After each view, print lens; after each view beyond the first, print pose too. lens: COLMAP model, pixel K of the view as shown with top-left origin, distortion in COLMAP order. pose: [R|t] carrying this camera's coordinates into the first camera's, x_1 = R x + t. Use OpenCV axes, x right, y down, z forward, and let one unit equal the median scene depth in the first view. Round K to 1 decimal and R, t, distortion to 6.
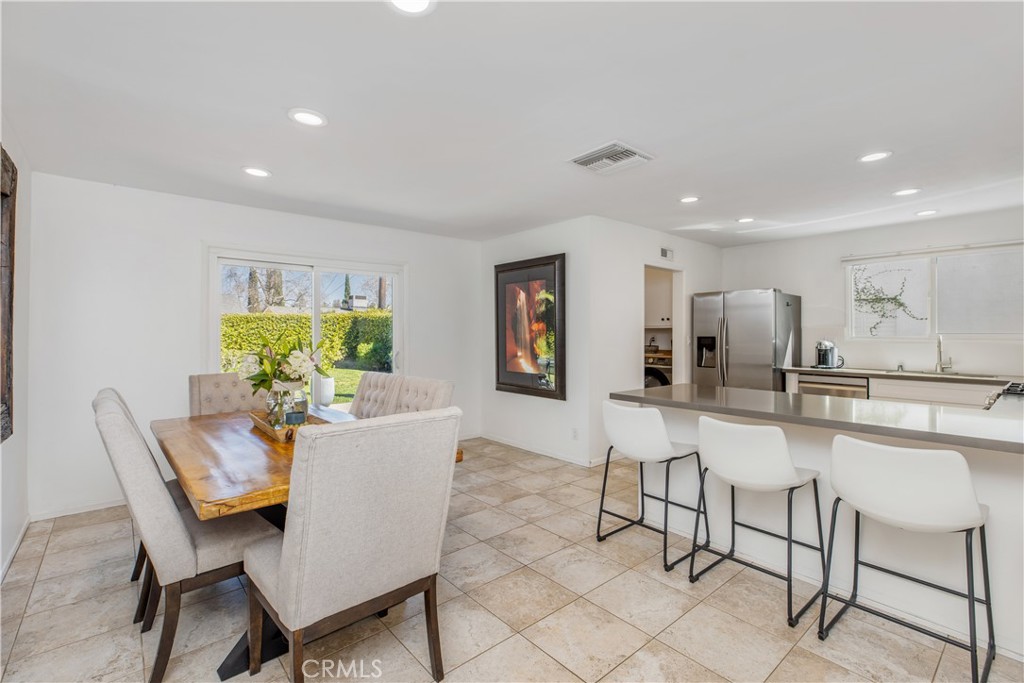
lens RADIAL K [[470.1, 0, 513.3], [0, 470.1, 335.0], [0, 0, 1]] dist [-0.001324, 0.000519]
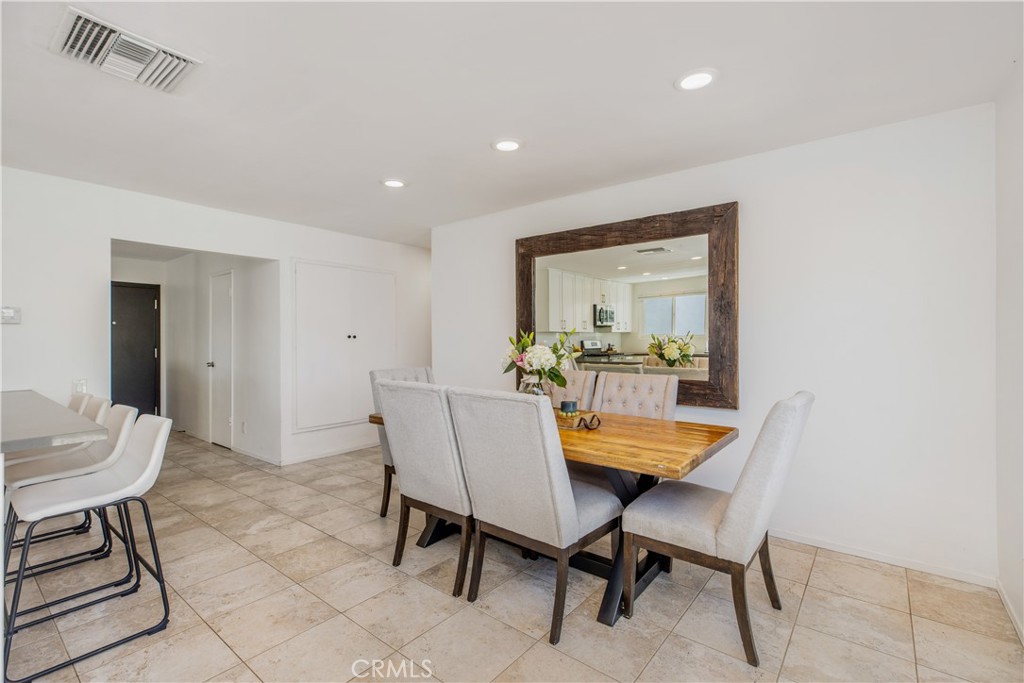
lens RADIAL K [[470.1, 0, 512.9], [0, 470.1, 338.9], [0, 0, 1]] dist [-0.001324, 0.000519]
pose [[-0.982943, 0.006923, -0.183778, -0.233959], [0.005349, 0.999945, 0.009055, 0.008572], [0.183830, 0.007918, -0.982926, 2.087195]]
